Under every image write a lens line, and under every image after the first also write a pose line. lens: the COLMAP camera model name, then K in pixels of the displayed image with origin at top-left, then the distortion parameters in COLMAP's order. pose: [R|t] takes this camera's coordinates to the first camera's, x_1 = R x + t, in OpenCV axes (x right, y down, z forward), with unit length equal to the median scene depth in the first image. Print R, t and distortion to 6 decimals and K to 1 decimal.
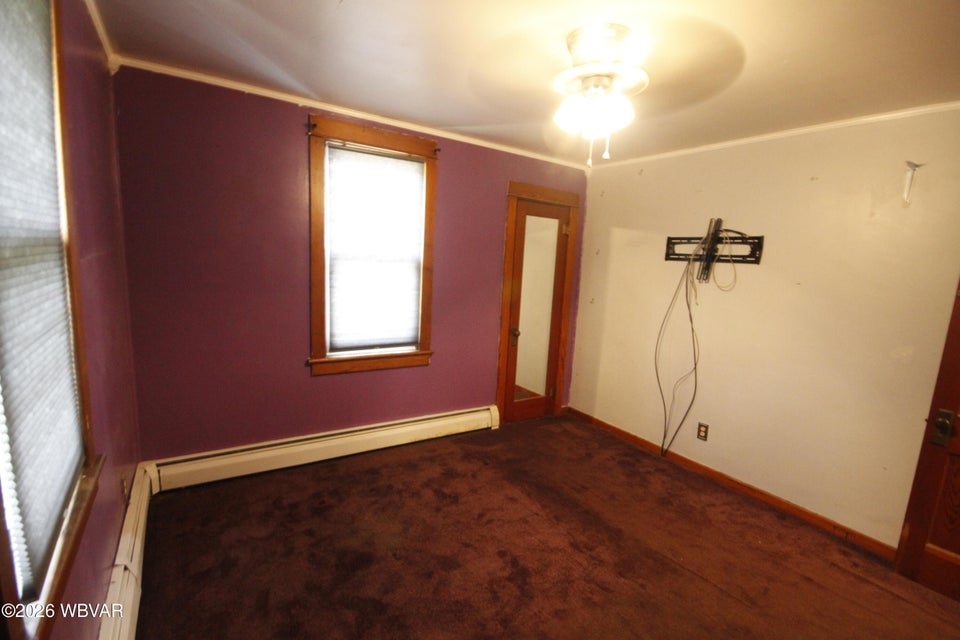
lens RADIAL K [[446.9, 0, 486.4], [0, 446.9, 333.0], [0, 0, 1]] dist [-0.002247, -0.000607]
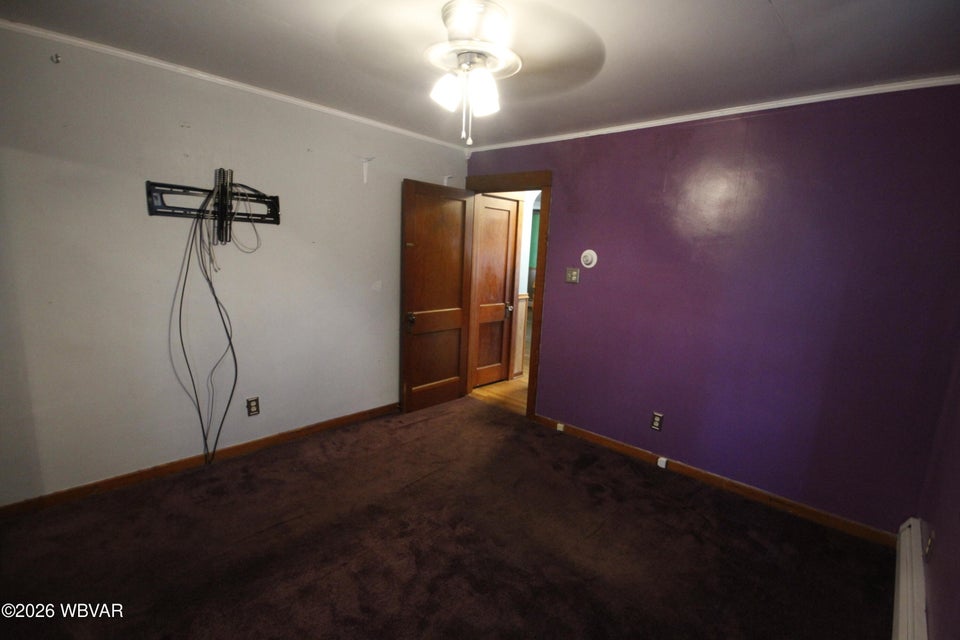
lens RADIAL K [[446.9, 0, 486.4], [0, 446.9, 333.0], [0, 0, 1]] dist [-0.002247, -0.000607]
pose [[-0.245350, -0.250467, 0.936520, -0.484969], [0.092144, 0.955649, 0.279723, -0.146076], [-0.965046, 0.154925, -0.211389, 0.732271]]
